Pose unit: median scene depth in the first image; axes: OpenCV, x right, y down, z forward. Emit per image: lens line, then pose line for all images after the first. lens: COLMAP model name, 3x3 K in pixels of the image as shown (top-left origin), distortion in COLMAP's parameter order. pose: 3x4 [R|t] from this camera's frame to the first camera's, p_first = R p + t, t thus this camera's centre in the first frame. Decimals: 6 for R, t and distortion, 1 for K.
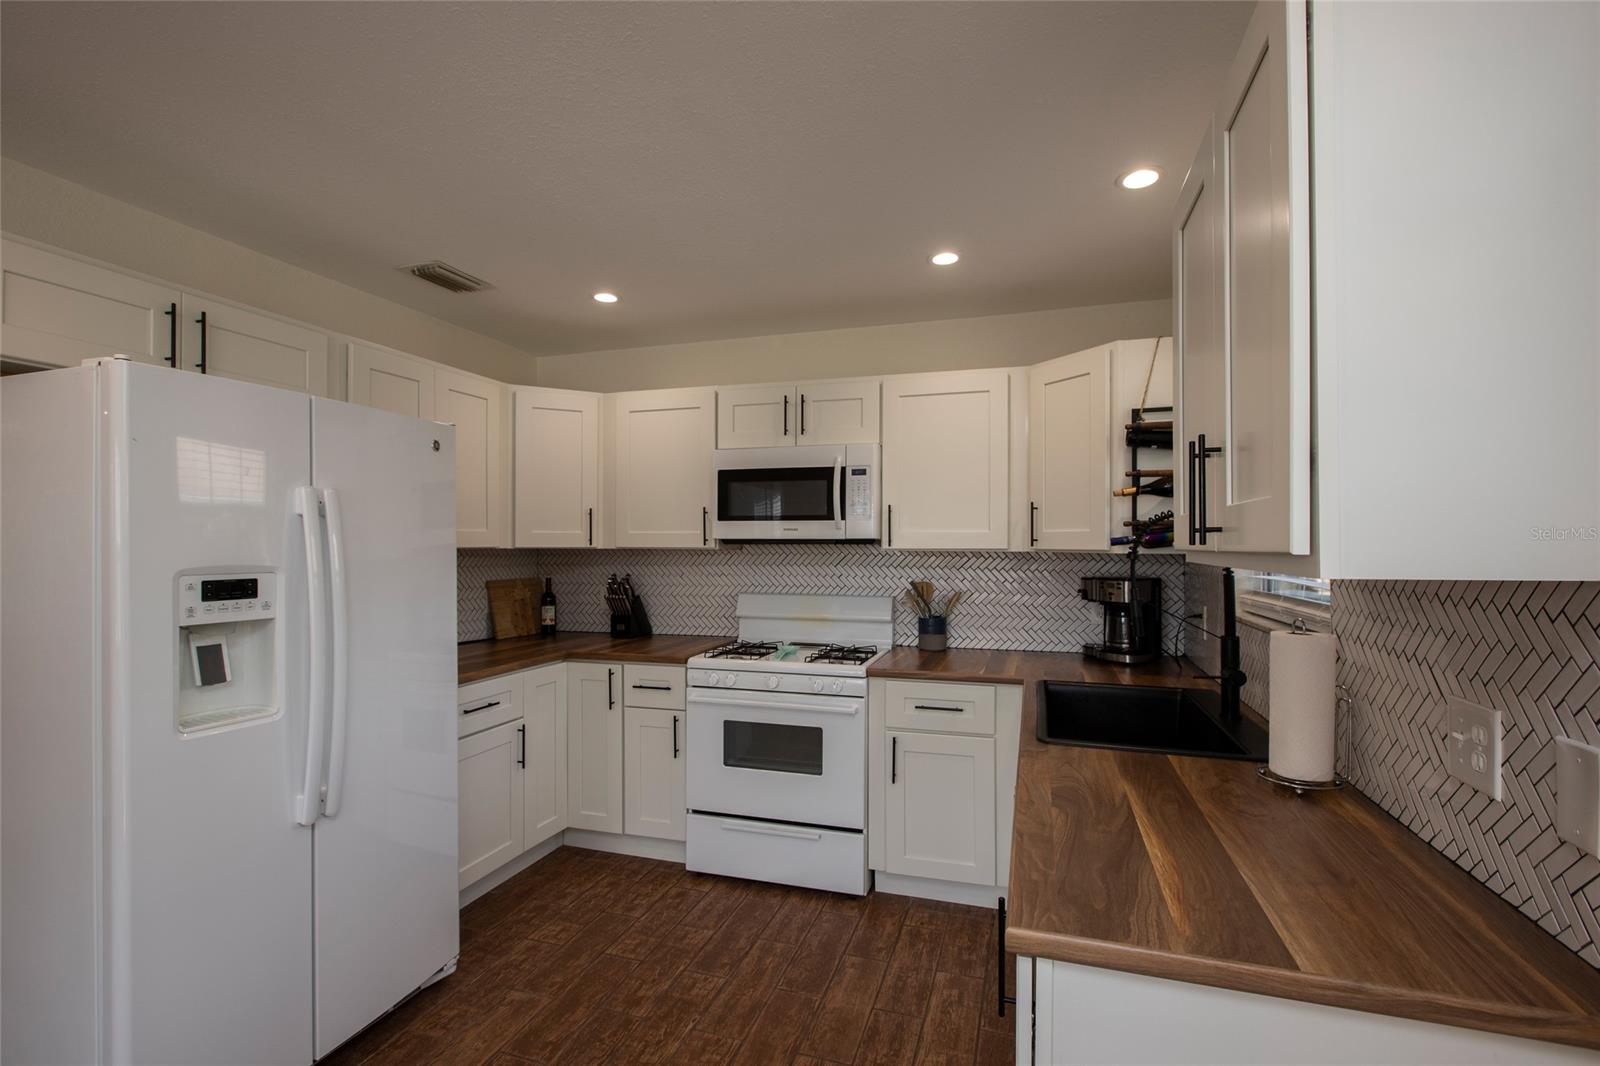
lens RADIAL K [[732.9, 0, 758.1], [0, 732.9, 531.6], [0, 0, 1]] dist [-0.019965, 0.004486]
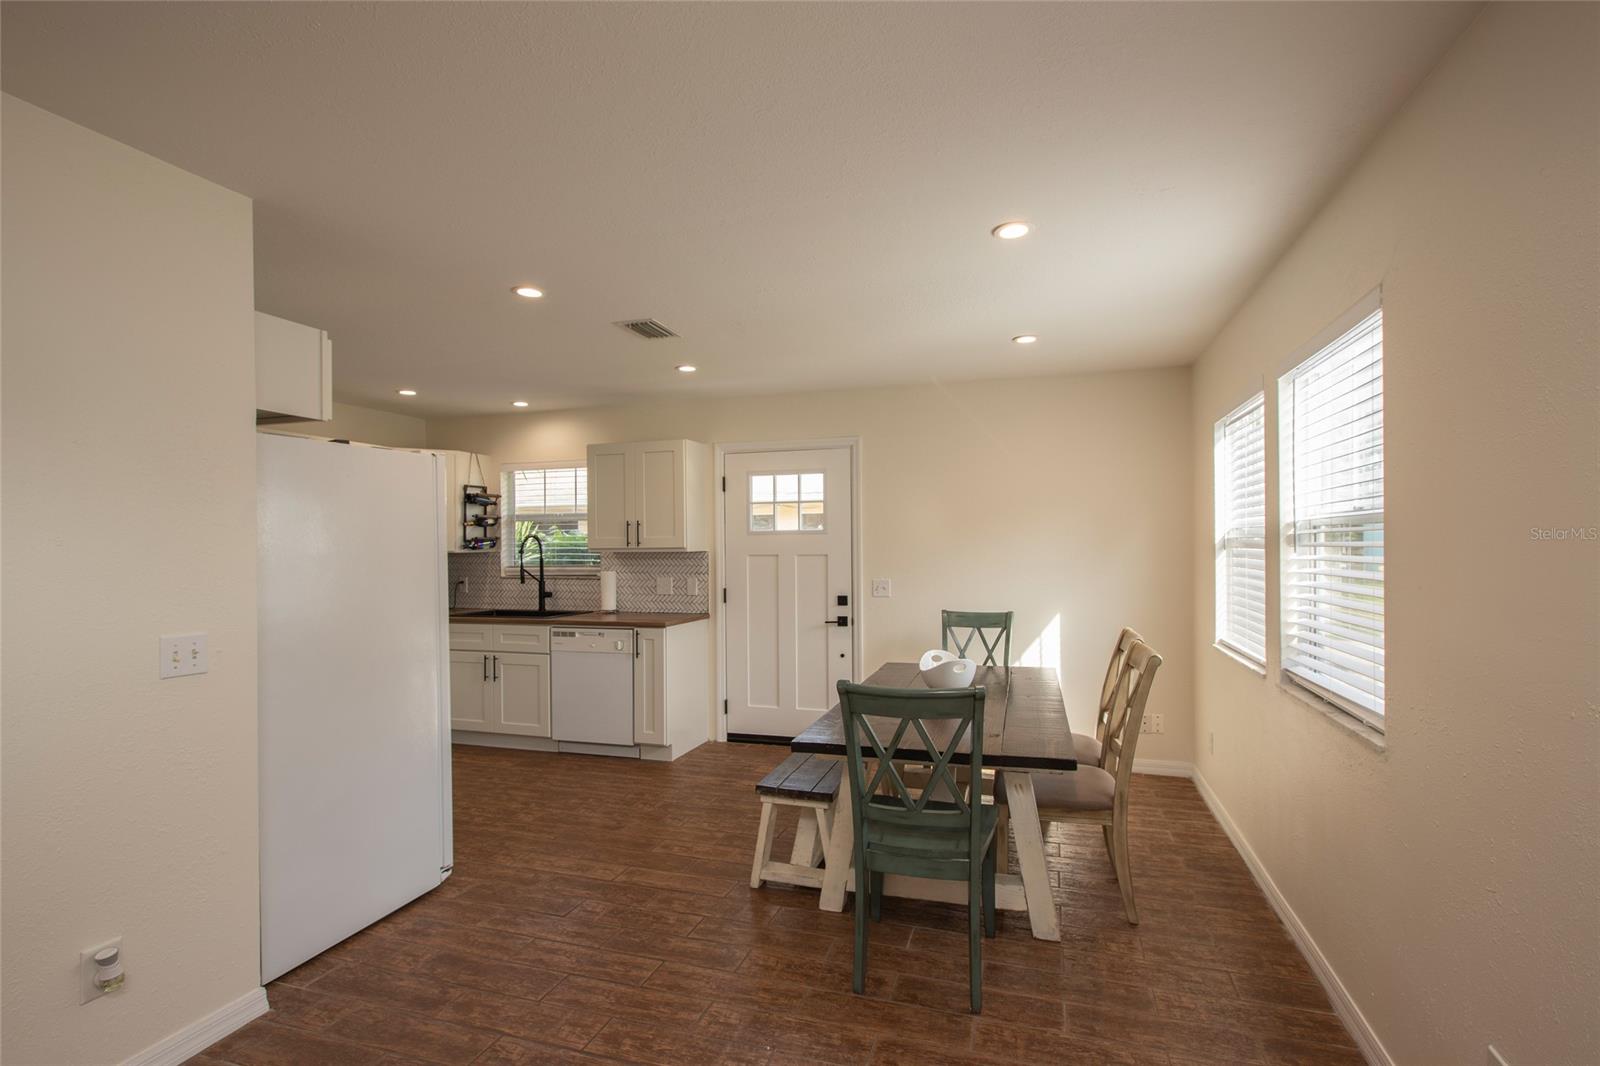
lens RADIAL K [[732.9, 0, 807.9], [0, 732.9, 545.2], [0, 0, 1]] dist [-0.019965, 0.004486]
pose [[-0.021841, -0.002124, 0.999759, -1.429313], [-0.007151, 0.999972, 0.001968, -0.002894], [-0.999736, -0.007107, -0.021856, 0.034856]]
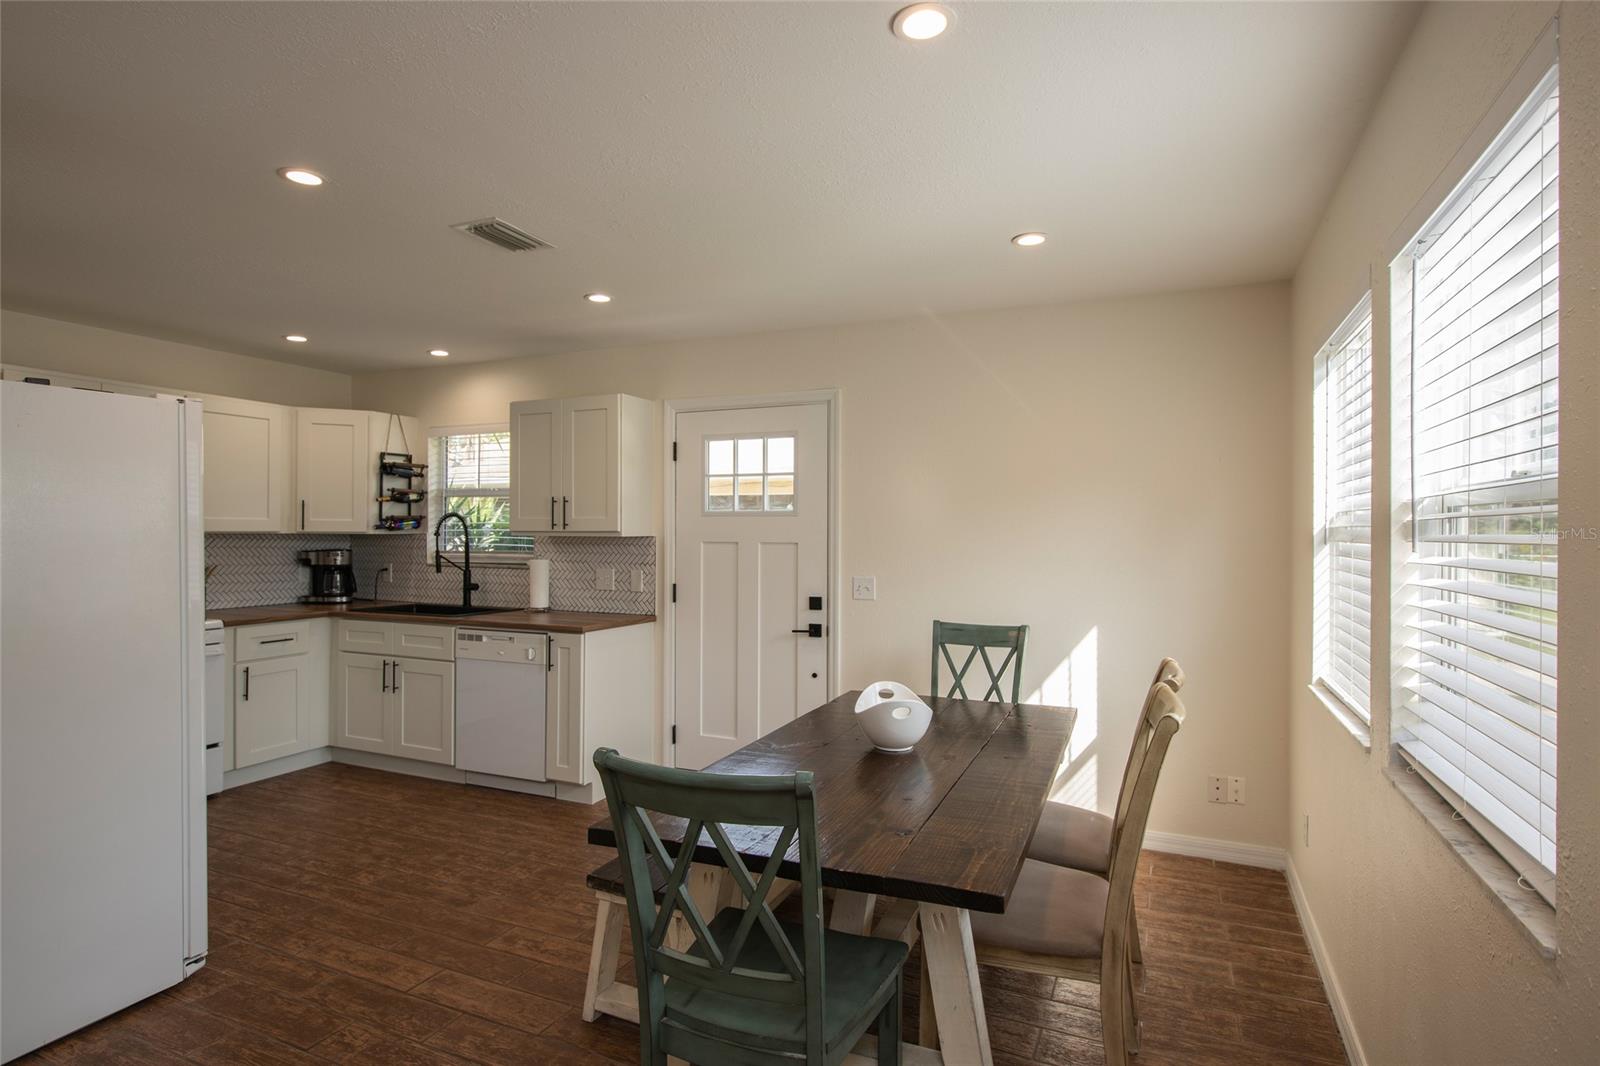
lens RADIAL K [[818.9, 0, 810.9], [0, 818.9, 527.2], [0, 0, 1]] dist [-0.016012, 0.001805]
pose [[0.079735, 0.003093, 0.996811, -1.192900], [-0.020182, 0.999795, -0.001487, -0.004044], [-0.996612, -0.019999, 0.079781, -0.174485]]
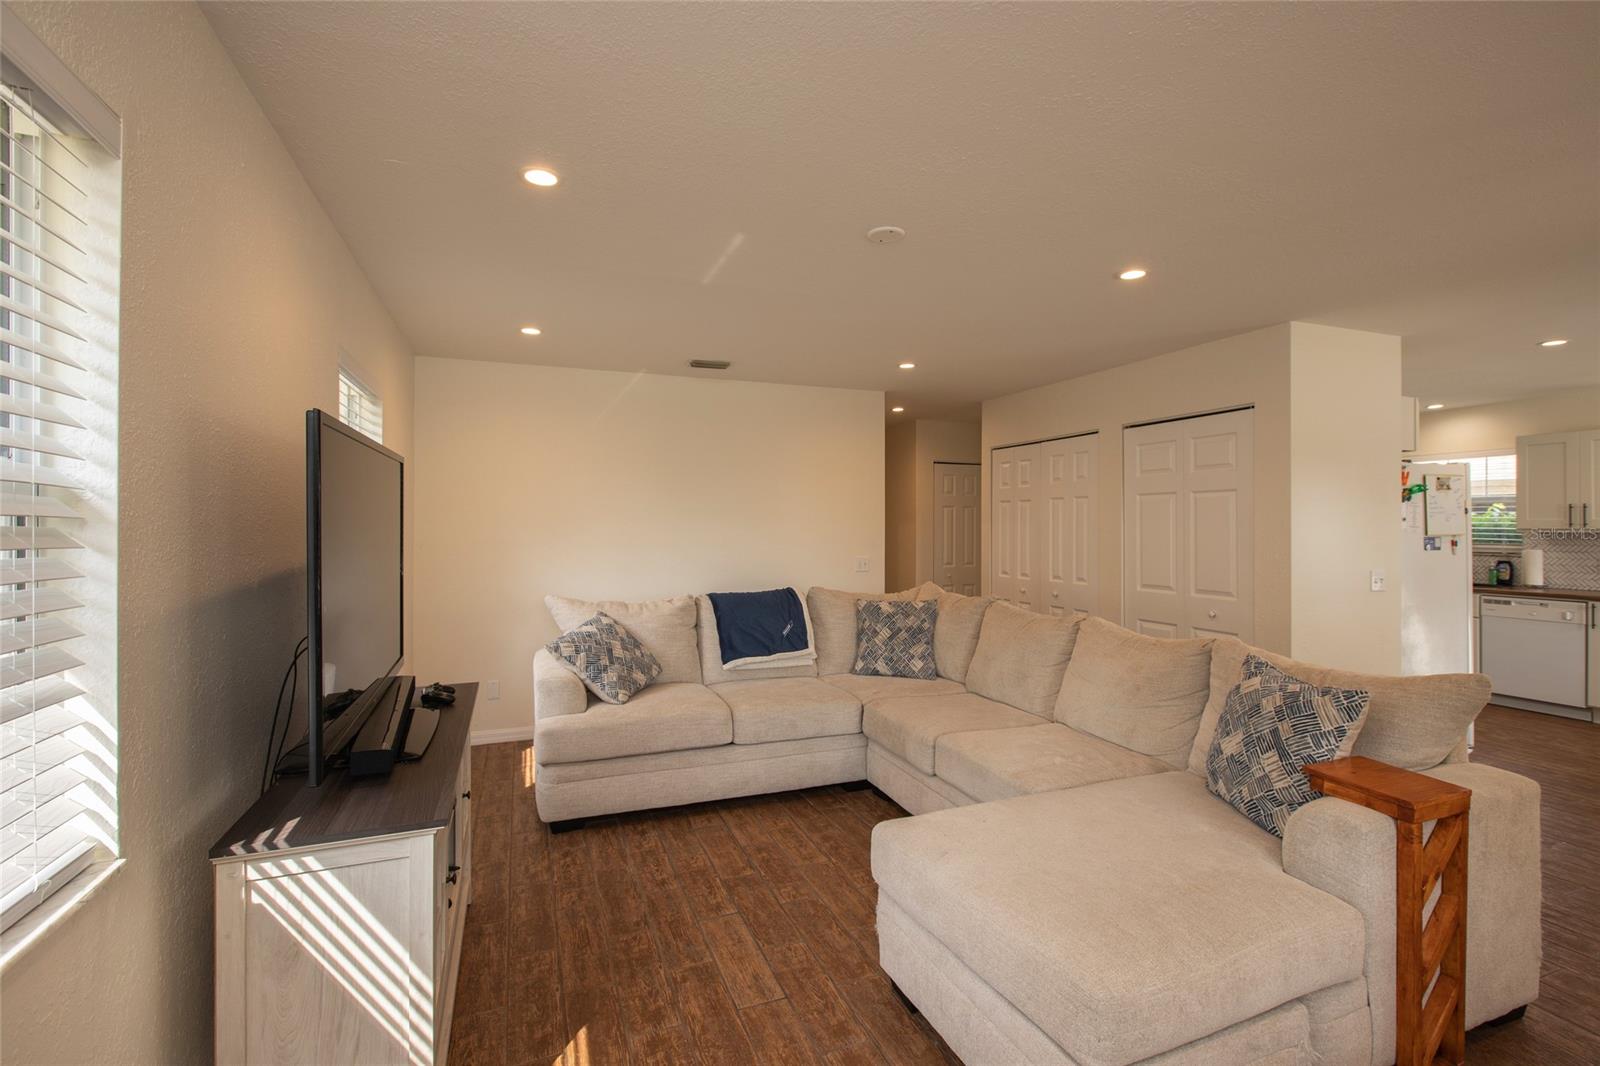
lens RADIAL K [[732.9, 0, 814.0], [0, 732.9, 518.3], [0, 0, 1]] dist [-0.019965, 0.004486]
pose [[0.770427, 0.008513, 0.637471, -2.338088], [-0.012154, 0.999925, 0.001335, 0.004443], [-0.637412, -0.008776, 0.770473, 0.226908]]
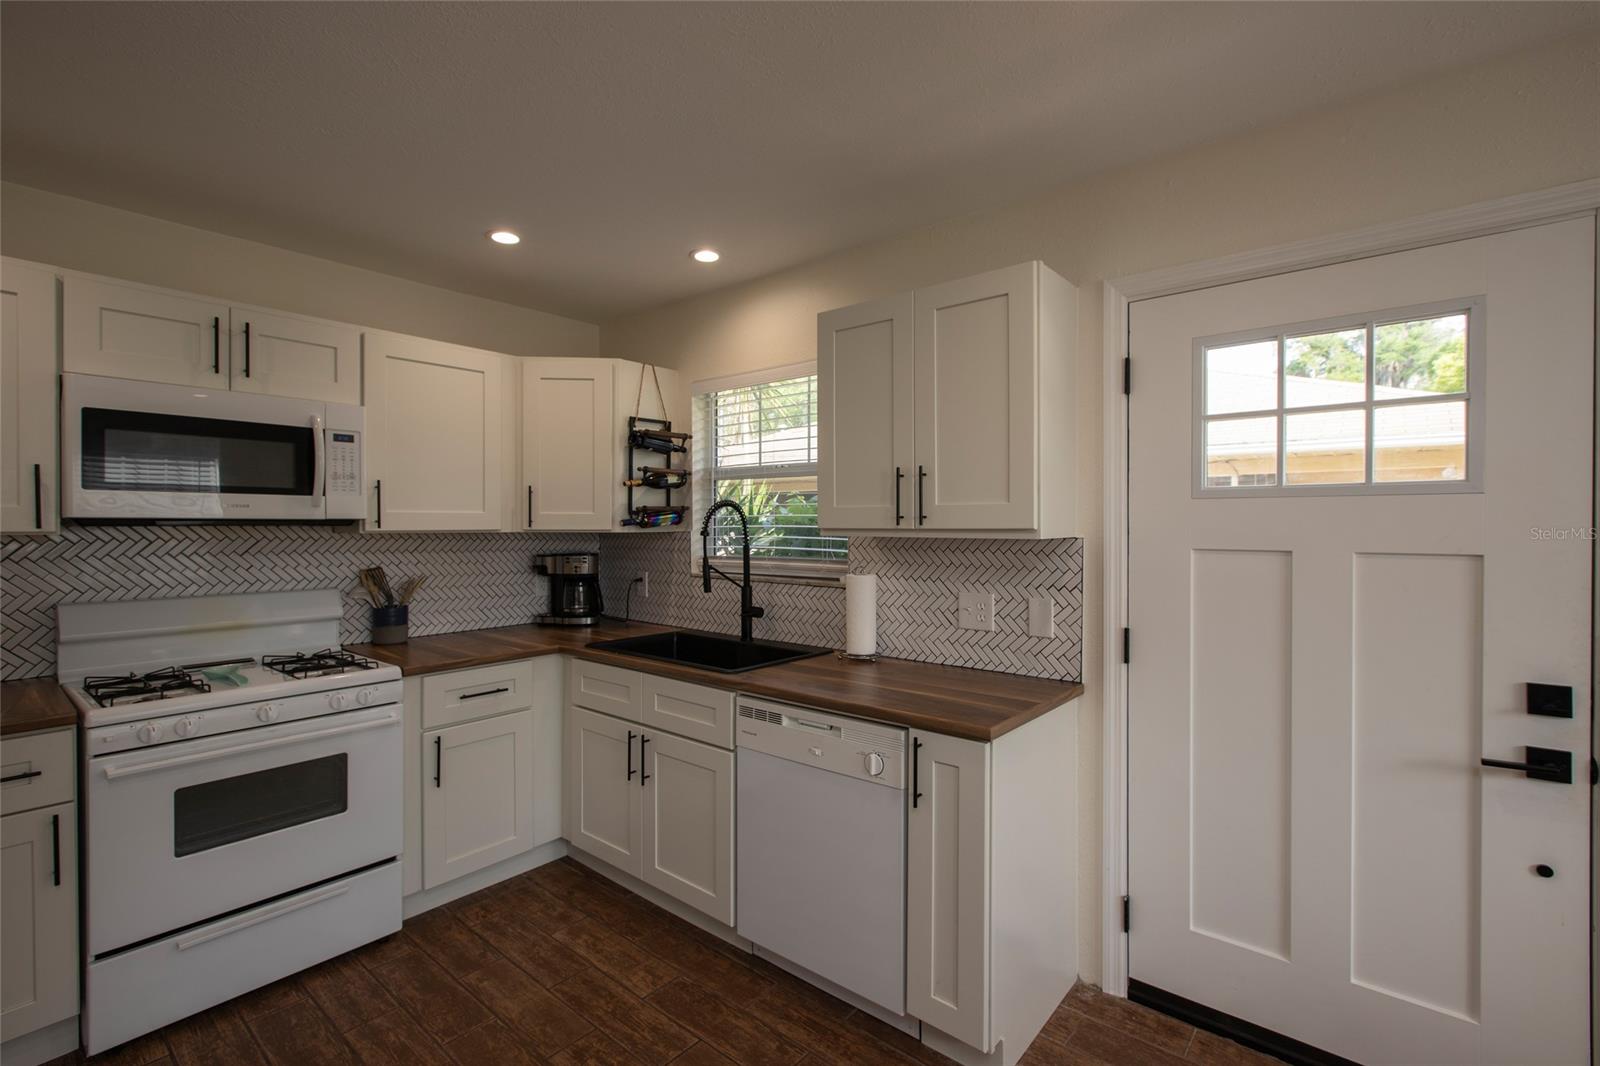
lens RADIAL K [[732.9, 0, 822.6], [0, 732.9, 519.3], [0, 0, 1]] dist [-0.019965, 0.004486]
pose [[0.335664, 0.004321, 0.941972, -0.480690], [-0.014865, 0.999889, 0.000711, 0.001435], [-0.941864, -0.014241, 0.335692, 0.231399]]
